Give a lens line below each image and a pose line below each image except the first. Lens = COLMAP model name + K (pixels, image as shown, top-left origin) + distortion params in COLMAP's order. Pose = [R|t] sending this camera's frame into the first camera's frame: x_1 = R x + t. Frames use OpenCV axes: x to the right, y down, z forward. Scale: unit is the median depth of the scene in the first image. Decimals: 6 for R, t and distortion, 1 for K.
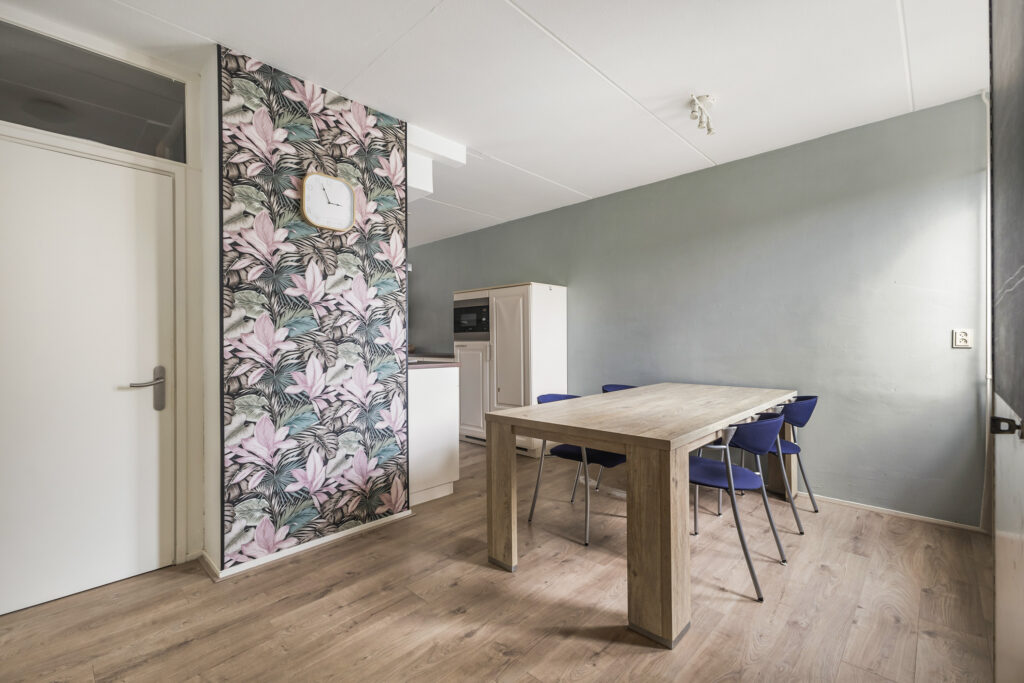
lens RADIAL K [[443.6, 0, 515.8], [0, 443.6, 342.9], [0, 0, 1]] dist [0.021811, -0.000040]
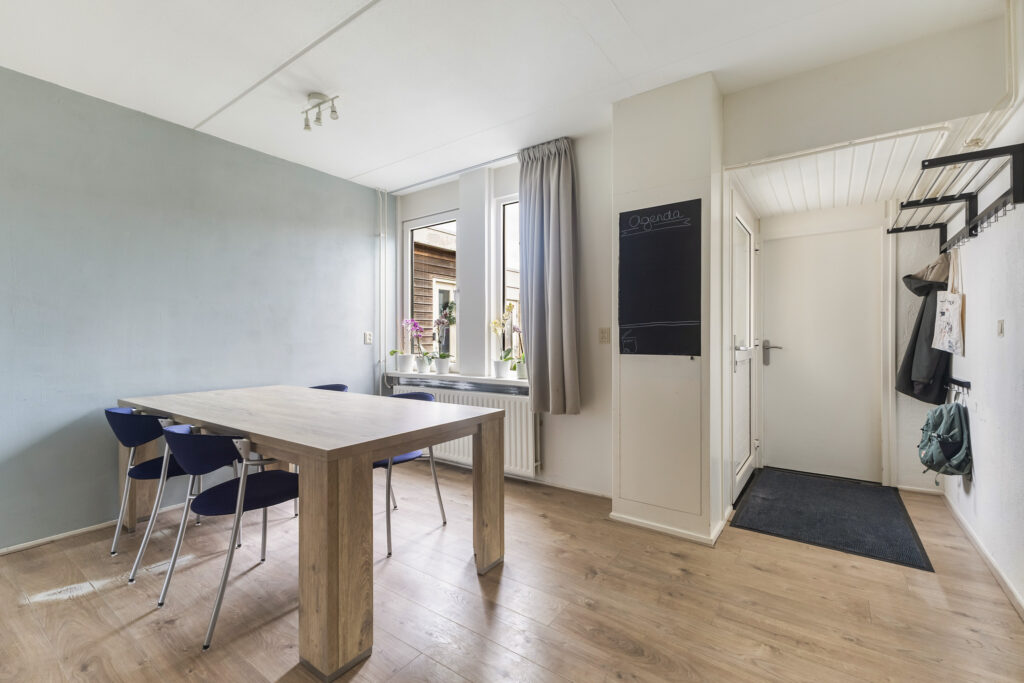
lens RADIAL K [[443.6, 0, 515.8], [0, 443.6, 342.9], [0, 0, 1]] dist [0.021811, -0.000040]
pose [[-0.140024, 0.000698, 0.990148, -0.711213], [0.002228, 0.999997, -0.000389, 0.010133], [-0.990146, 0.002152, -0.140025, 0.807226]]
